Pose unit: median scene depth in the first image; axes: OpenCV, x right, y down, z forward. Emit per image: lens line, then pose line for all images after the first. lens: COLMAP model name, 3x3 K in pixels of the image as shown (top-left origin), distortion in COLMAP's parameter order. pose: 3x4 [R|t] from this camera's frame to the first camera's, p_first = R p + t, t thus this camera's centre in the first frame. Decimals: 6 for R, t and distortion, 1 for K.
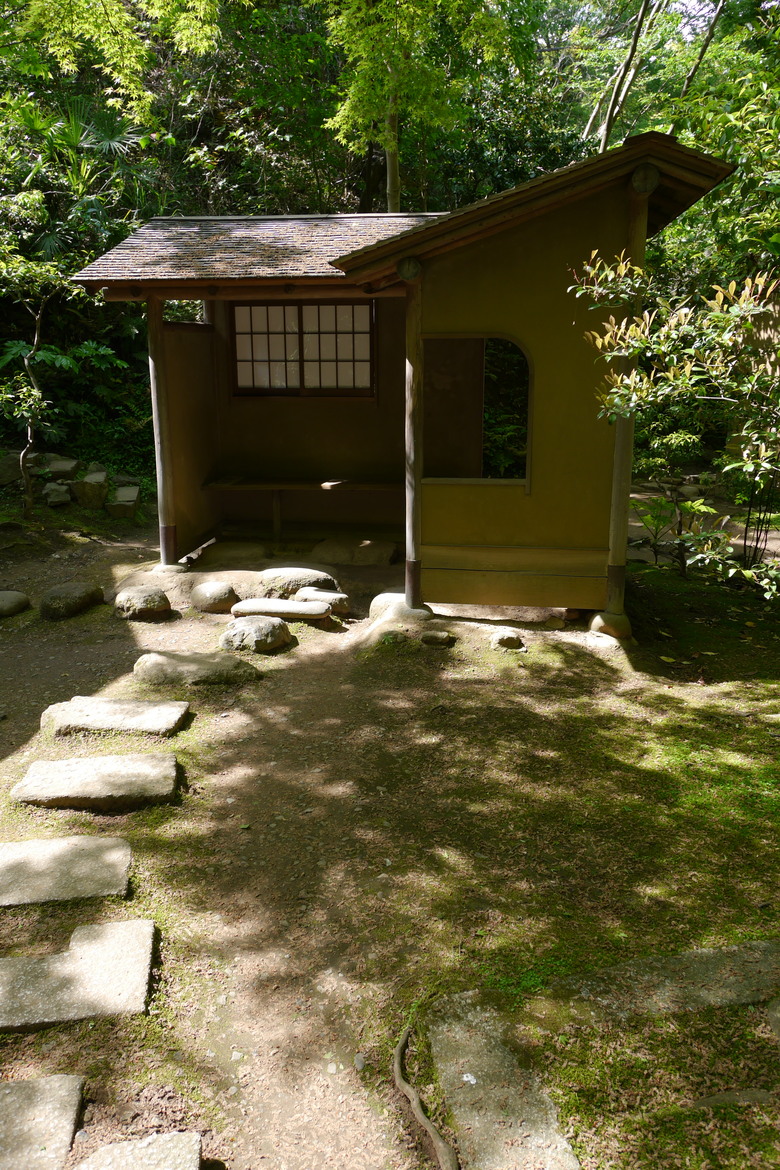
lens RADIAL K [[959.3, 0, 390.0], [0, 959.3, 585.0], [0, 0, 1]] dist [-0.004057, -0.000935]
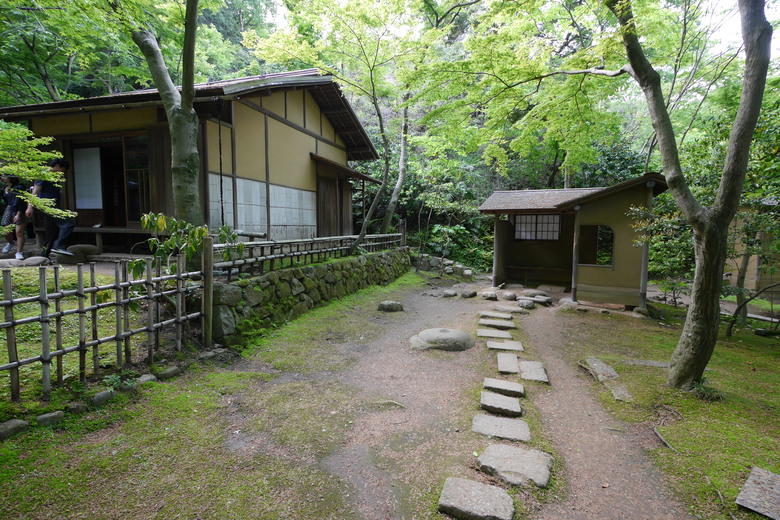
lens RADIAL K [[379.1, 0, 390.0], [0, 379.1, 260.0], [0, 0, 1]] dist [-0.001219, -0.000252]
pose [[0.920103, 0.046590, -0.388895, -0.043306], [-0.106428, 0.985281, -0.133766, 0.095253], [0.376939, 0.164468, 0.911519, -0.377796]]
